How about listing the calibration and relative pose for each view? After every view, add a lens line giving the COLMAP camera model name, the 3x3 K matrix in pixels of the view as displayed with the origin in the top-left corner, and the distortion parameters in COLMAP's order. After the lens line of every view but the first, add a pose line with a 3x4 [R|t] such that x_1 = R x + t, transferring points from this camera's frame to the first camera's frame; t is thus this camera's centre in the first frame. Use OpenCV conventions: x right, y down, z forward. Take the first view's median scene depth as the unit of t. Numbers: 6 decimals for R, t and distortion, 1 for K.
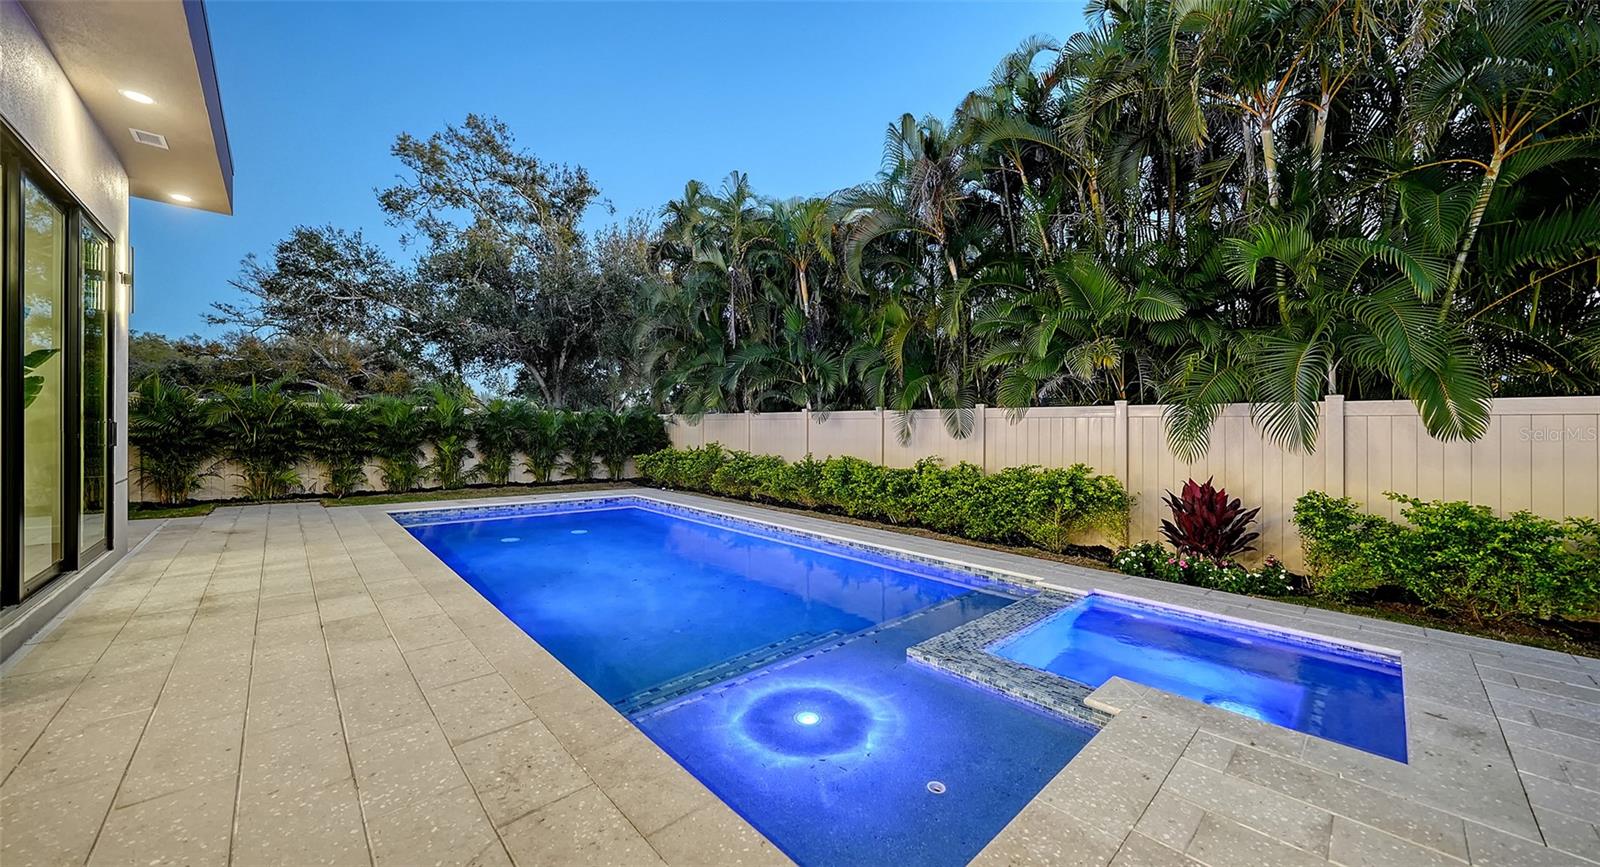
lens RADIAL K [[551.5, 0, 794.9], [0, 551.5, 429.7], [0, 0, 1]] dist [-0.000853, -0.000068]
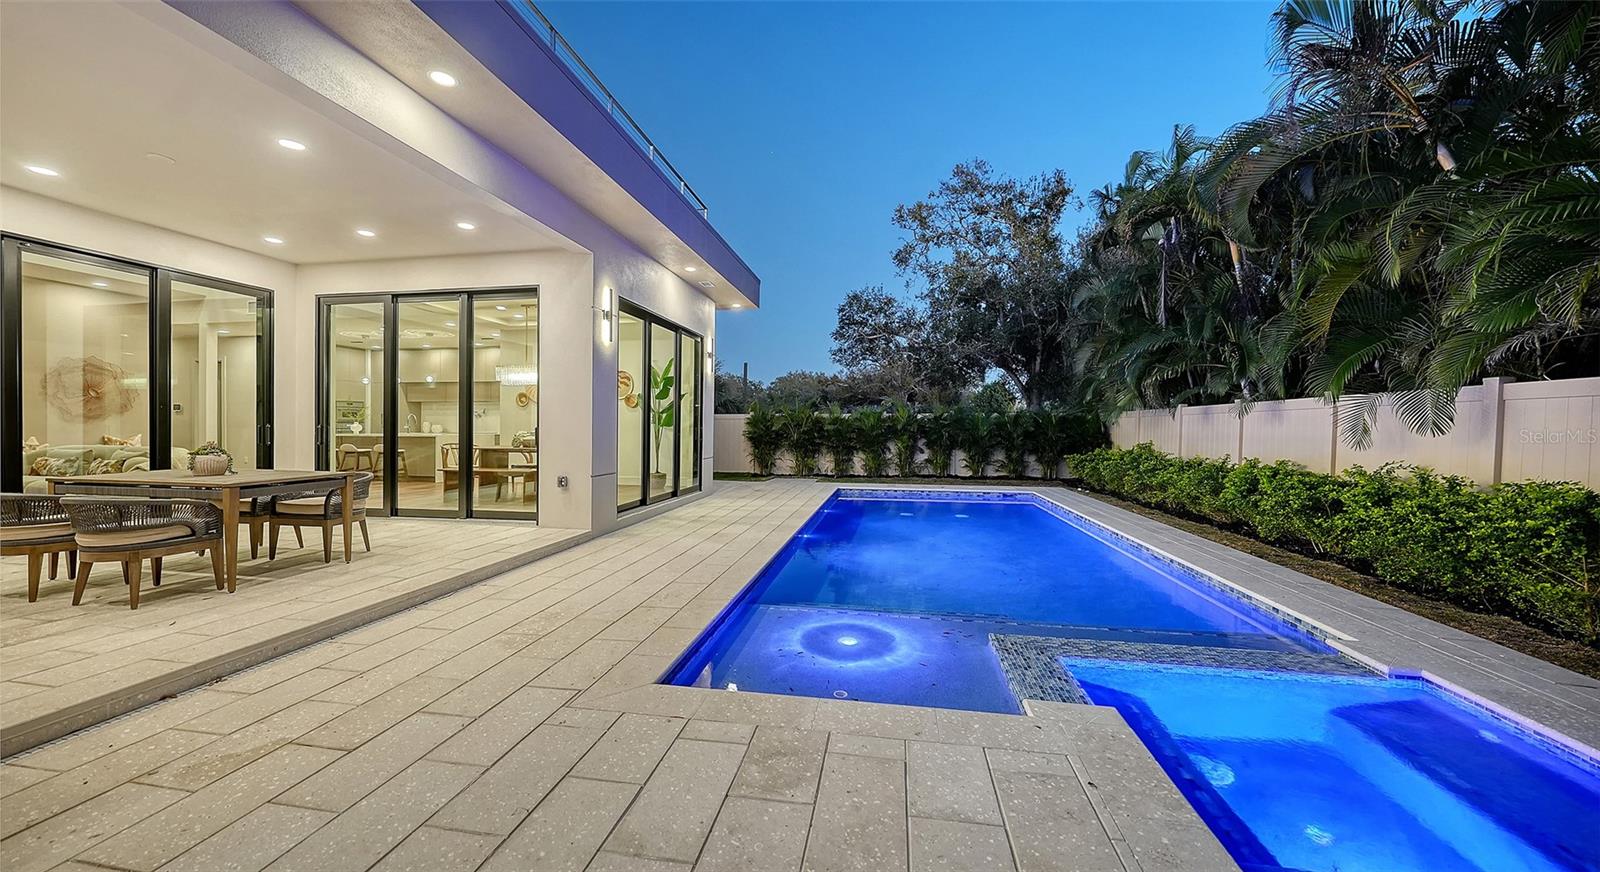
lens RADIAL K [[549.3, 0, 800.0], [0, 549.3, 436.0], [0, 0, 1]] dist [-0.004238, -0.000006]
pose [[0.604506, -0.002955, -0.796595, 0.322854], [0.009337, 0.999951, 0.003376, 0.006524], [0.796546, -0.009479, 0.604504, 0.034106]]
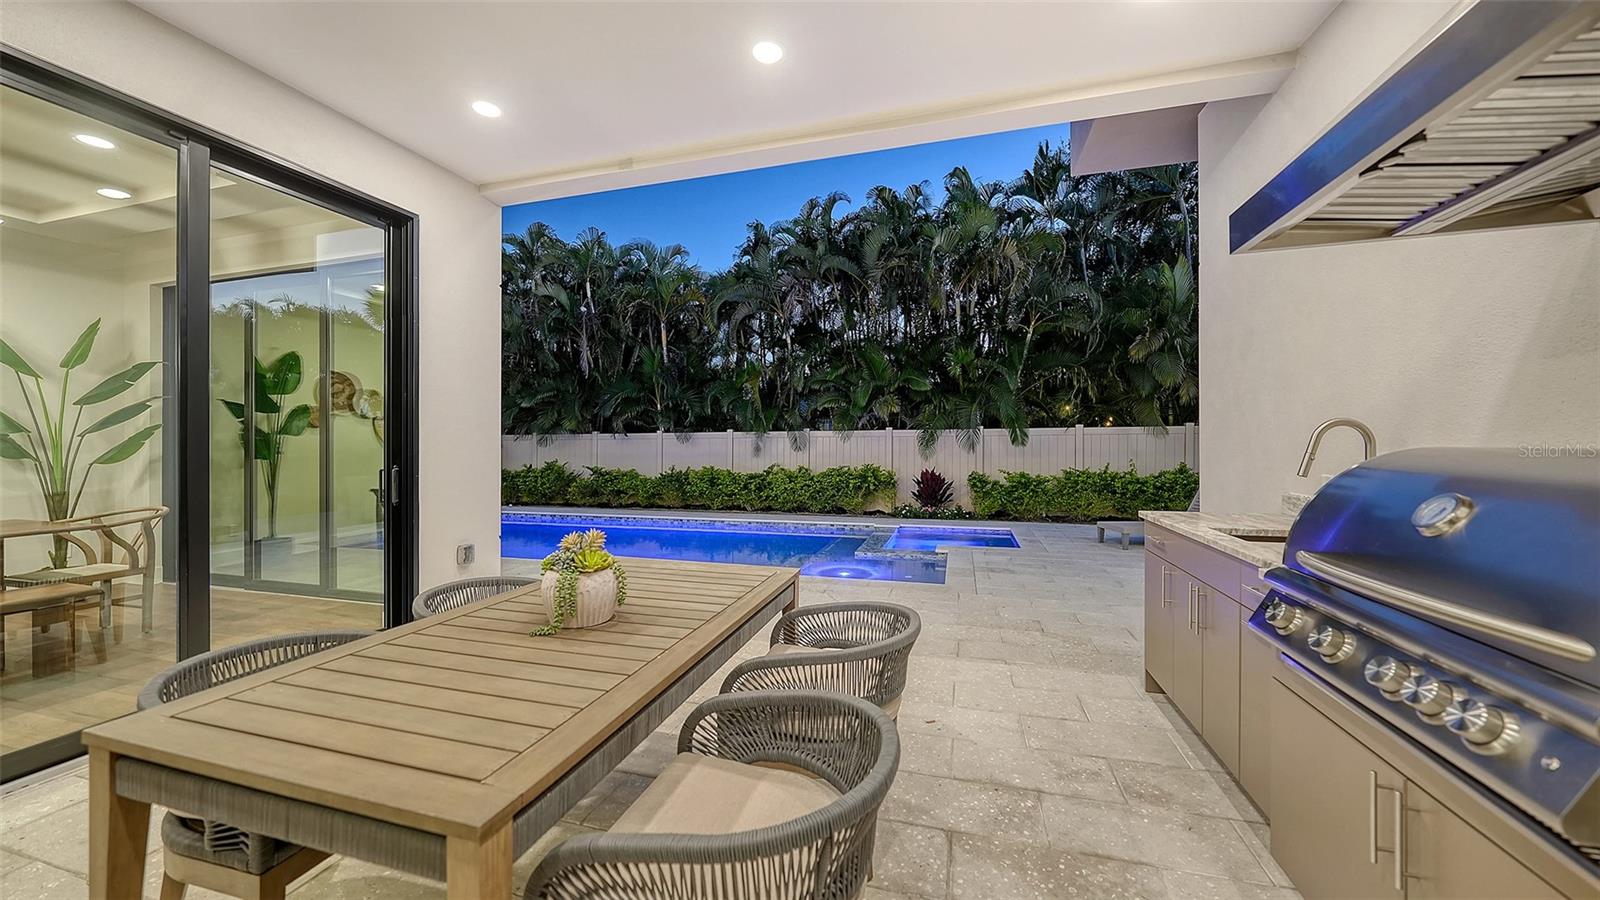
lens RADIAL K [[555.8, 0, 802.2], [0, 555.8, 440.7], [0, 0, 1]] dist [0.000685, 0.000137]
pose [[0.855117, -0.018811, 0.518094, -0.429183], [0.019438, 0.999802, 0.004217, -0.016486], [-0.518071, 0.006465, 0.855313, -0.289279]]
